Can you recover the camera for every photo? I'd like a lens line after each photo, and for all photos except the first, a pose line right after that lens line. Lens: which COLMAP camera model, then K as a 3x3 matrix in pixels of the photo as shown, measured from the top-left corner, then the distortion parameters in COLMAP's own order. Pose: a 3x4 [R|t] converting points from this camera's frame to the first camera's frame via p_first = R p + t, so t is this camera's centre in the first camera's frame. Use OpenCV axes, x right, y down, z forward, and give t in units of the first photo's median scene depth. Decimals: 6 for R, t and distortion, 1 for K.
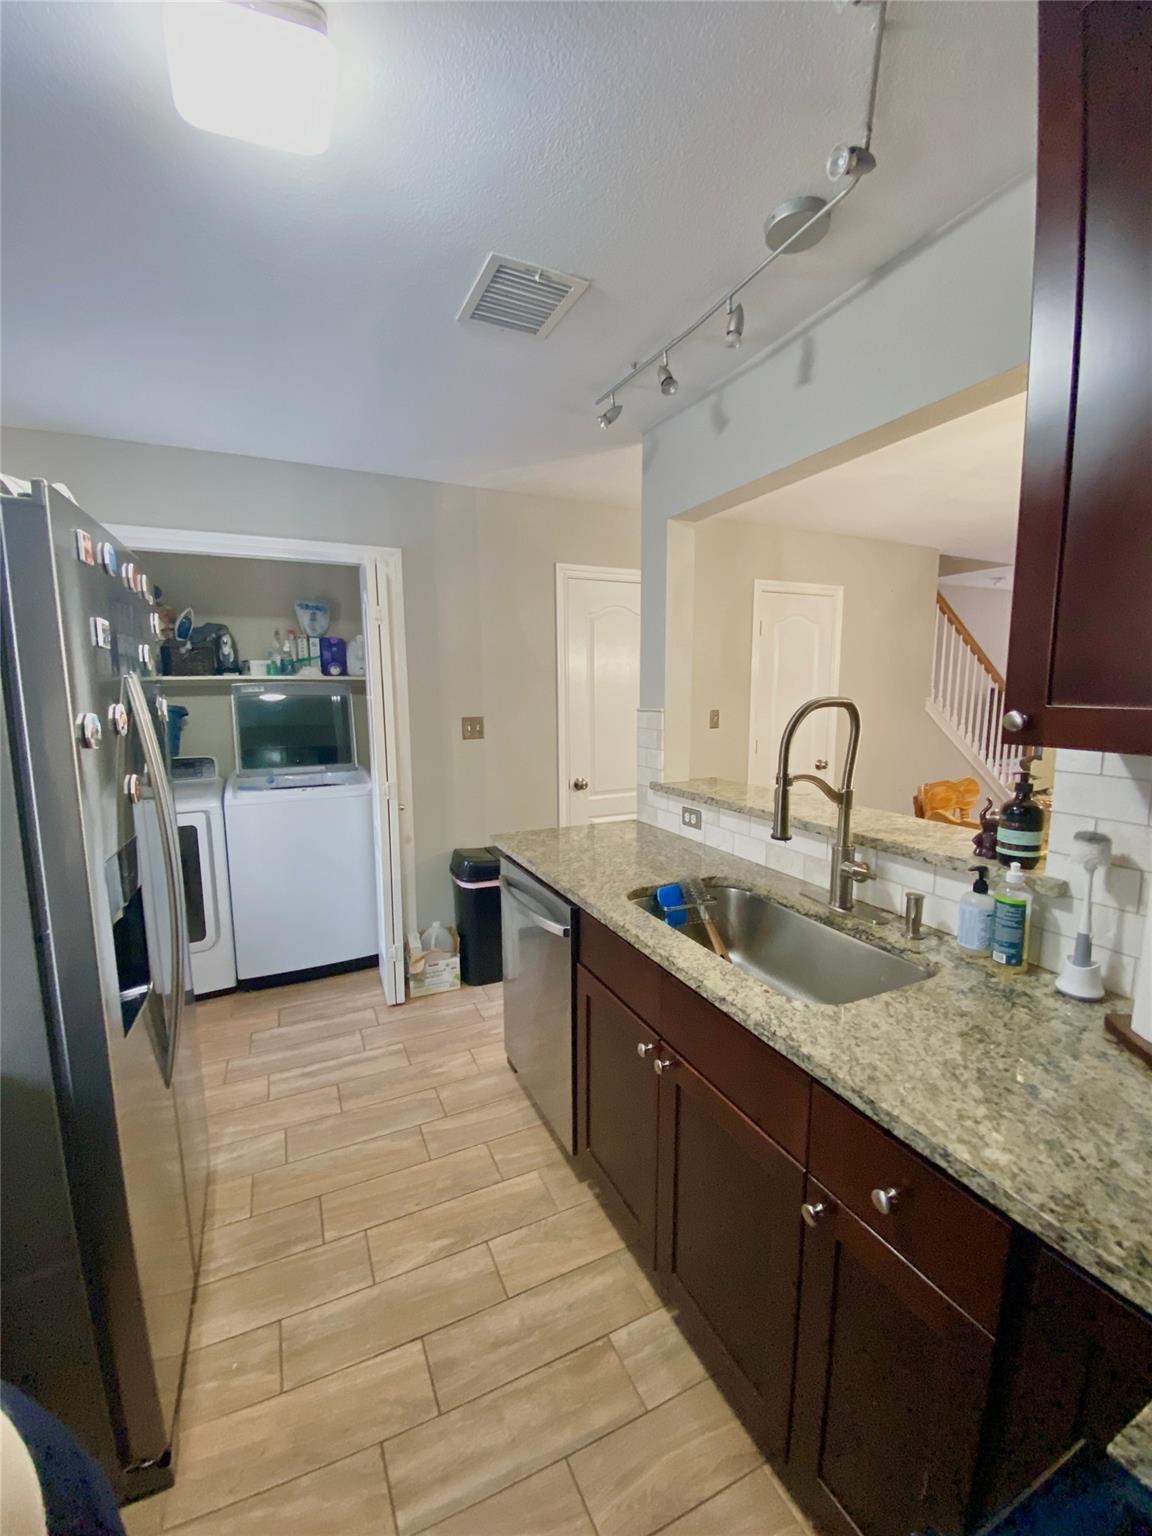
lens RADIAL K [[631.9, 0, 577.3], [0, 631.9, 771.2], [0, 0, 1]] dist [0.003953, -0.001813]
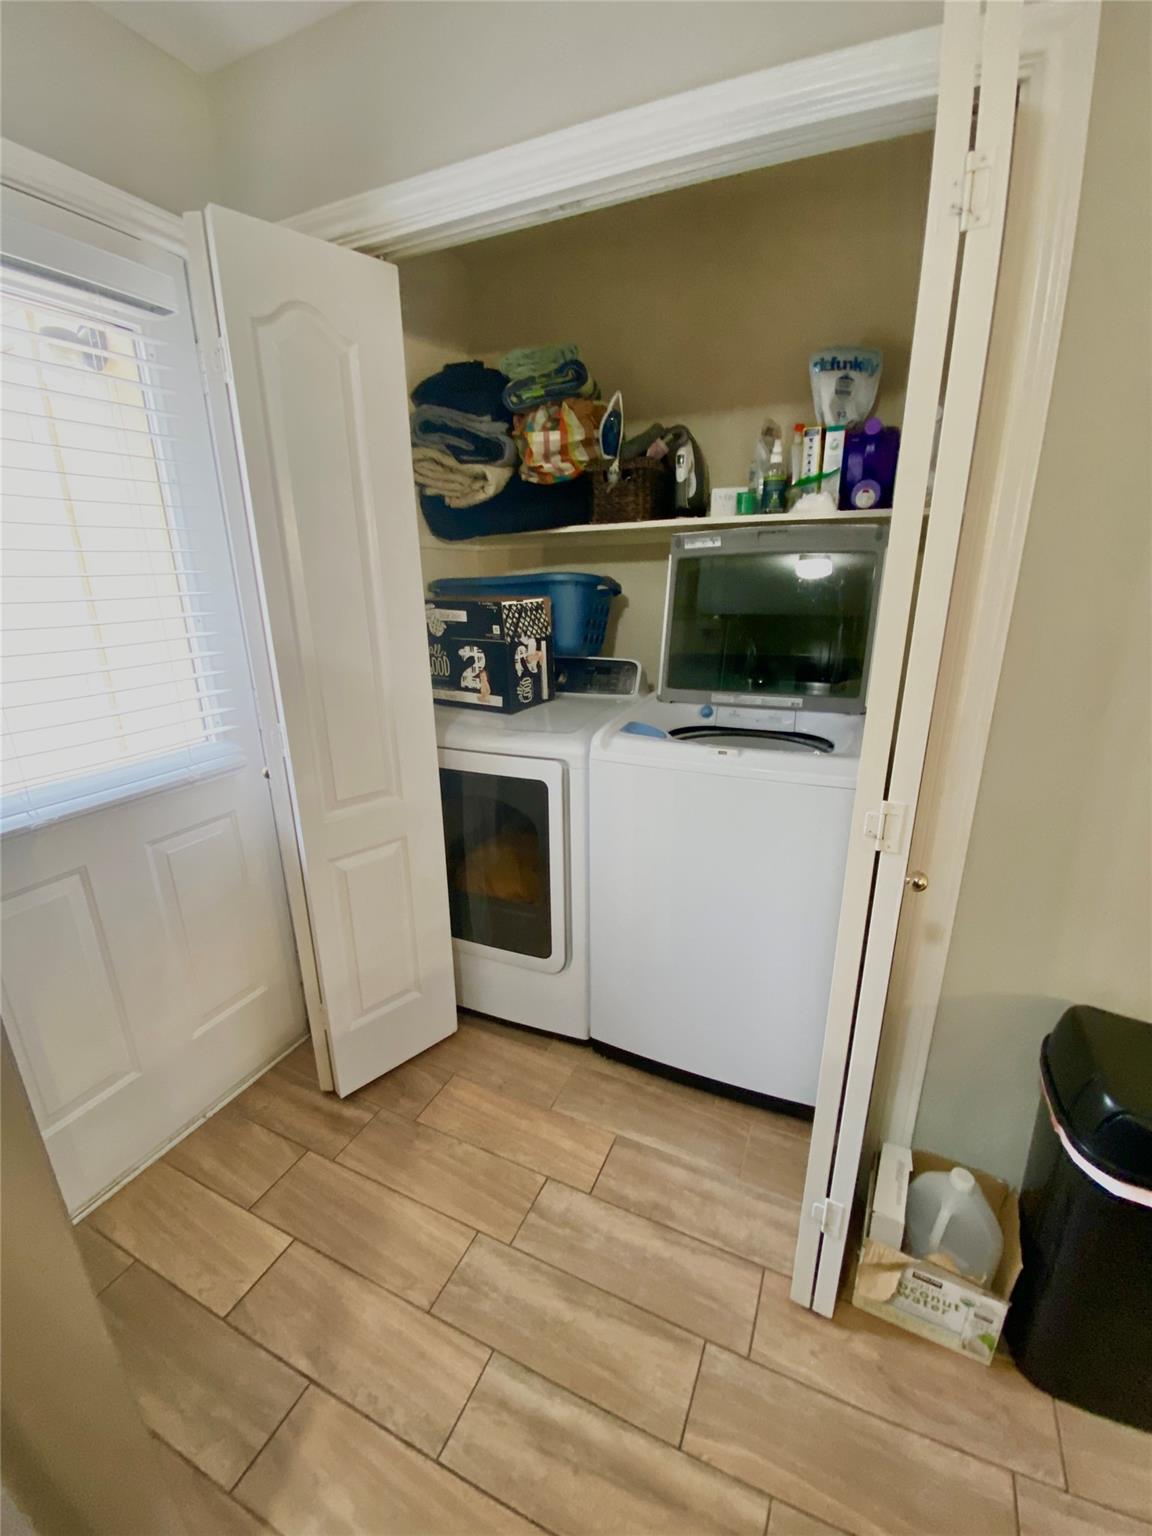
lens RADIAL K [[634.9, 0, 580.9], [0, 634.9, 757.0], [0, 0, 1]] dist [-0.008161, -0.000593]
pose [[0.635652, 0.220463, -0.739826, -0.137680], [-0.092441, 0.973196, 0.210581, -0.055904], [0.766421, -0.065466, 0.638994, 0.570891]]
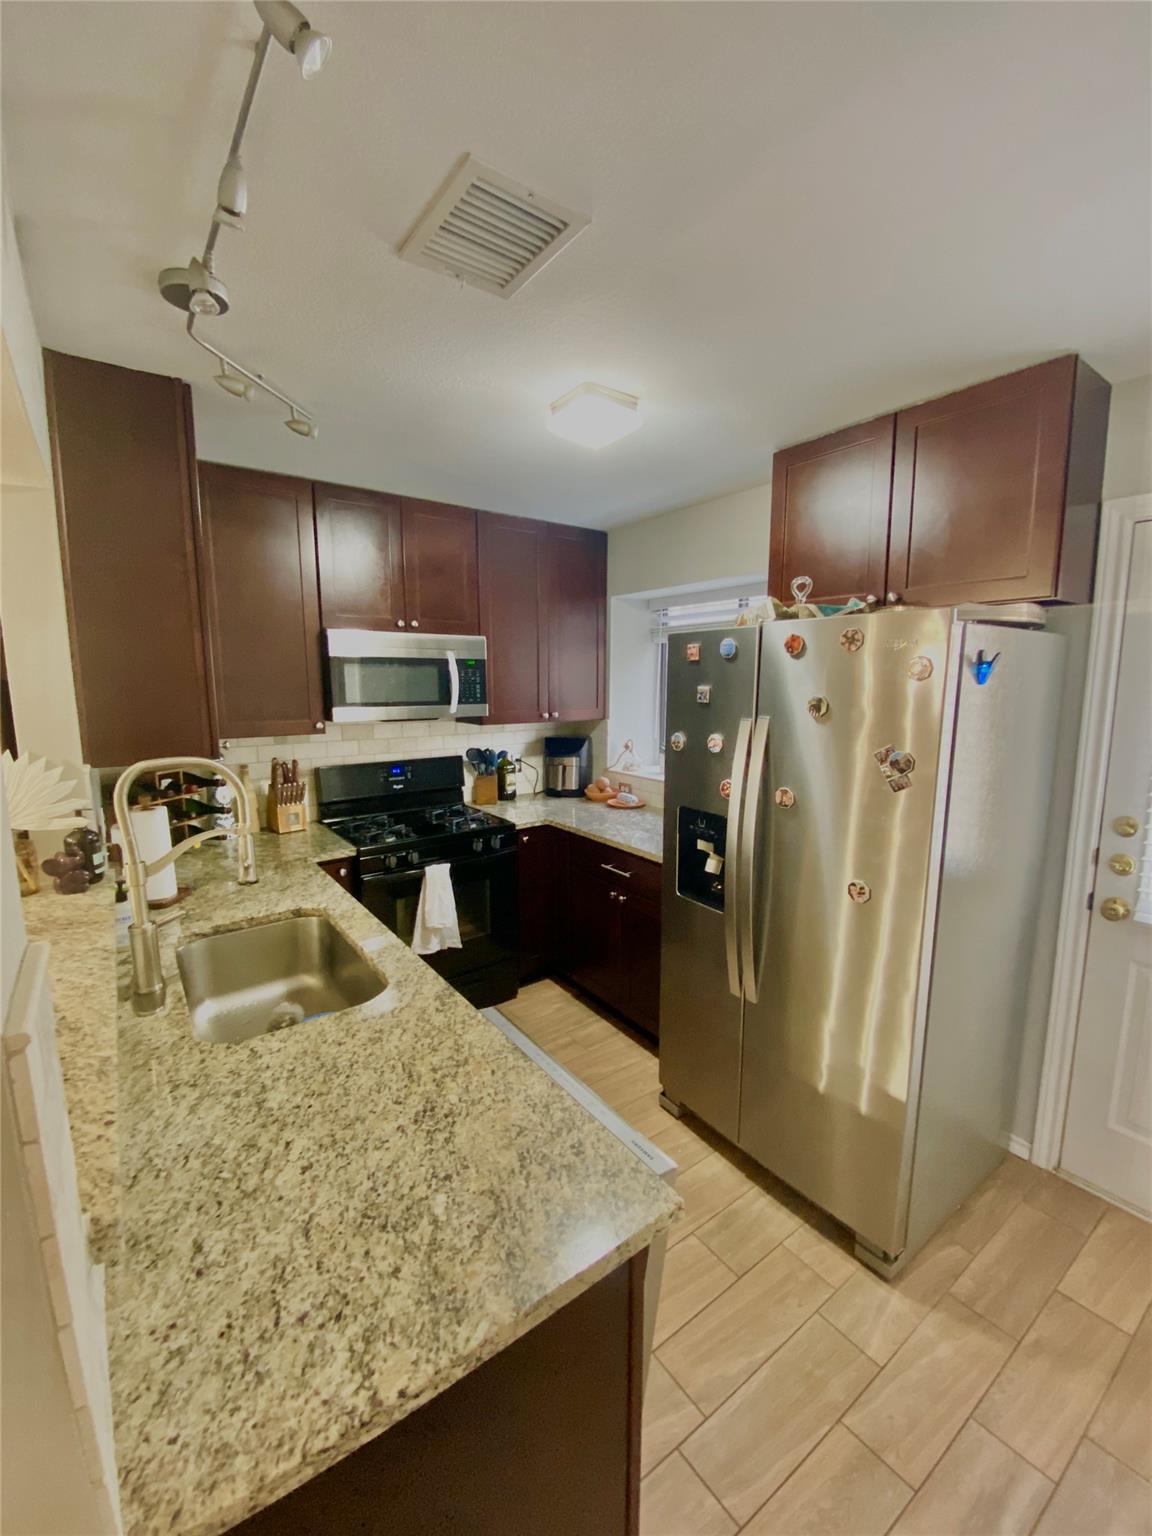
lens RADIAL K [[631.9, 0, 586.1], [0, 631.9, 771.9], [0, 0, 1]] dist [0.003953, -0.001813]
pose [[-0.980693, 0.036527, -0.192112, -0.017250], [-0.018487, 0.960683, 0.277033, -0.170683], [0.194678, 0.275236, -0.941459, 0.929501]]
